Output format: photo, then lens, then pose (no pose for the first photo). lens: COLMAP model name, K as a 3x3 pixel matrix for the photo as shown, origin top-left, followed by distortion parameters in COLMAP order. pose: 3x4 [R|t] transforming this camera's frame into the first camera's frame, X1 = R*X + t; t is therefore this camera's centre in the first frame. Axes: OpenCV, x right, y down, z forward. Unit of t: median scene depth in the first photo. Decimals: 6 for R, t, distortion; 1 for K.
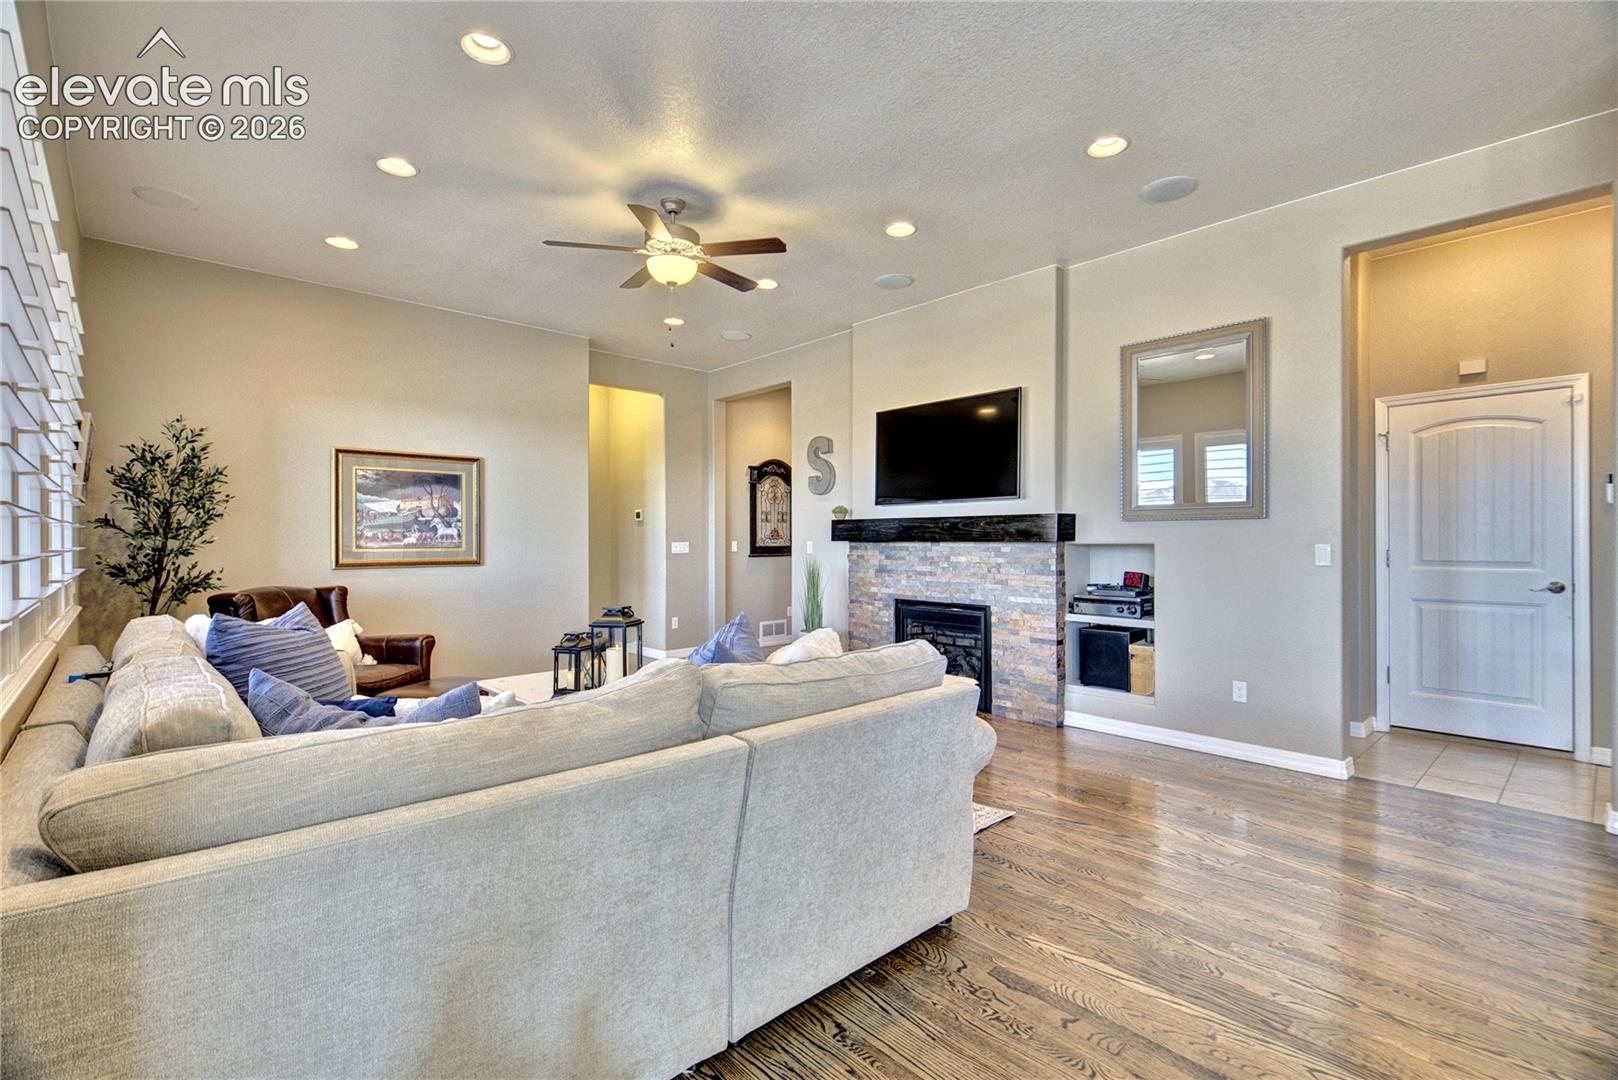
lens RADIAL K [[734.7, 0, 803.7], [0, 734.7, 542.2], [0, 0, 1]] dist [0.003842, -0.000604]
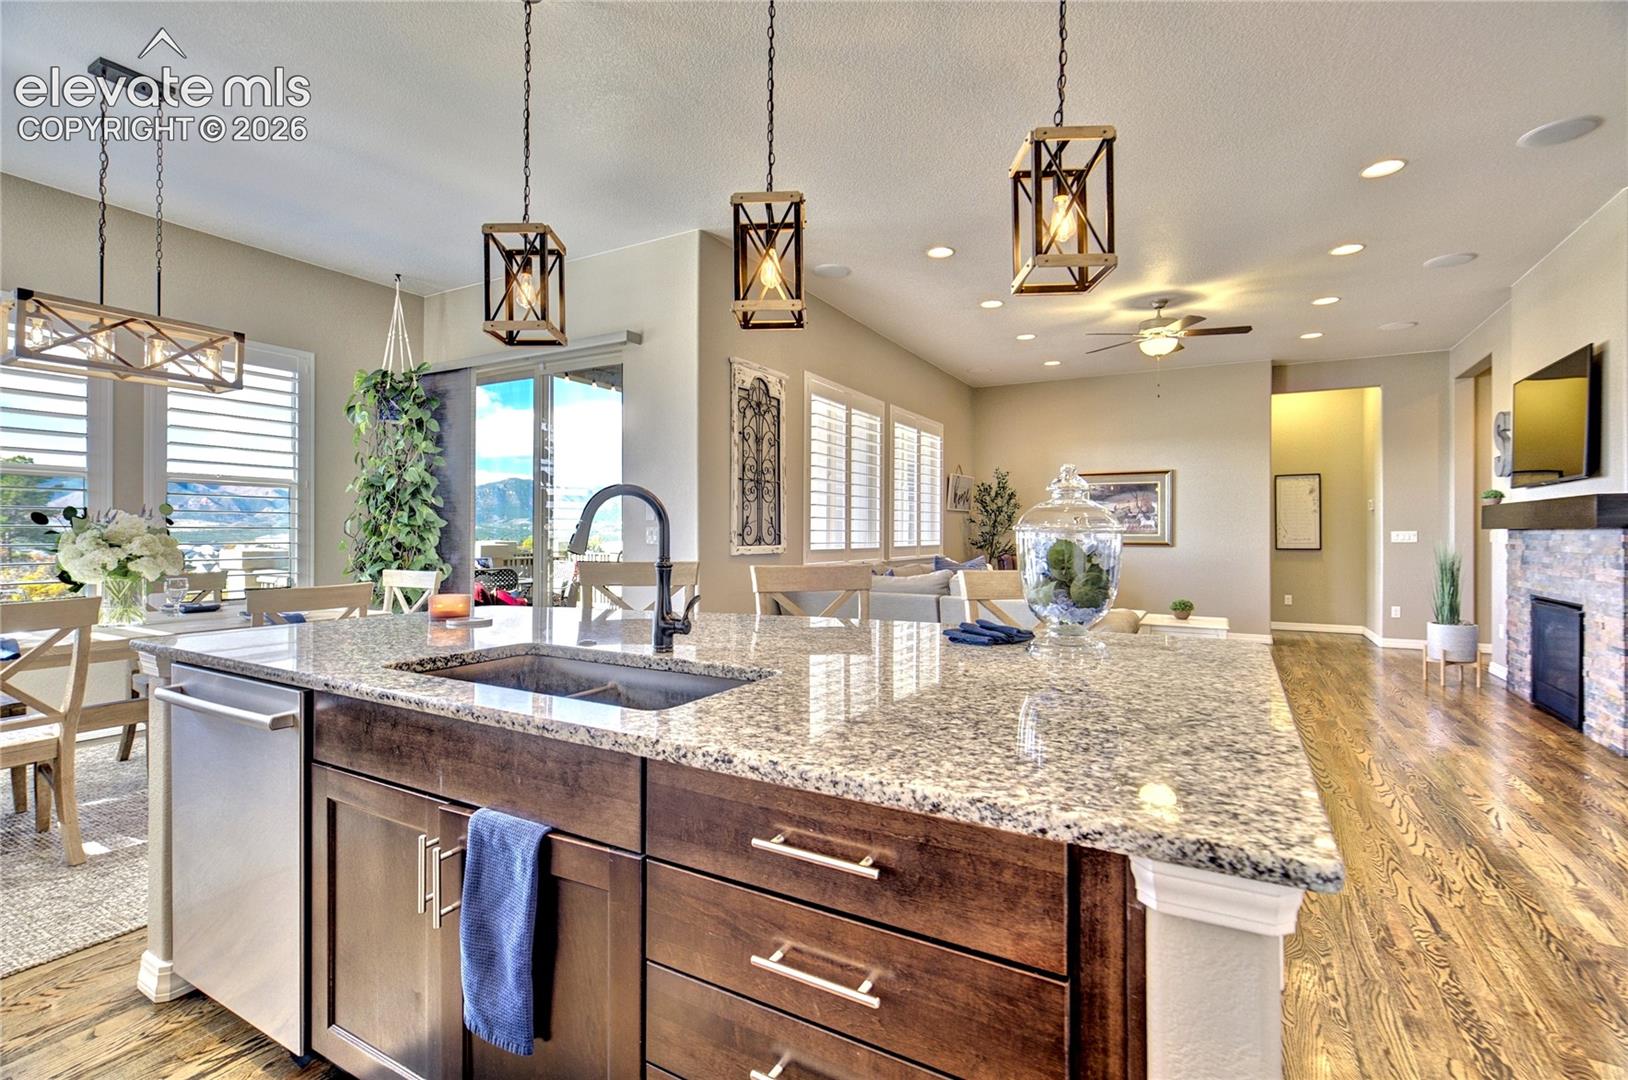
lens RADIAL K [[739.2, 0, 797.8], [0, 739.2, 531.2], [0, 0, 1]] dist [0.003842, -0.000604]
pose [[0.308705, 0.000620, -0.951158, 0.692657], [-0.004672, 0.999989, -0.000864, 0.006436], [0.951146, 0.004710, 0.308704, -0.104379]]
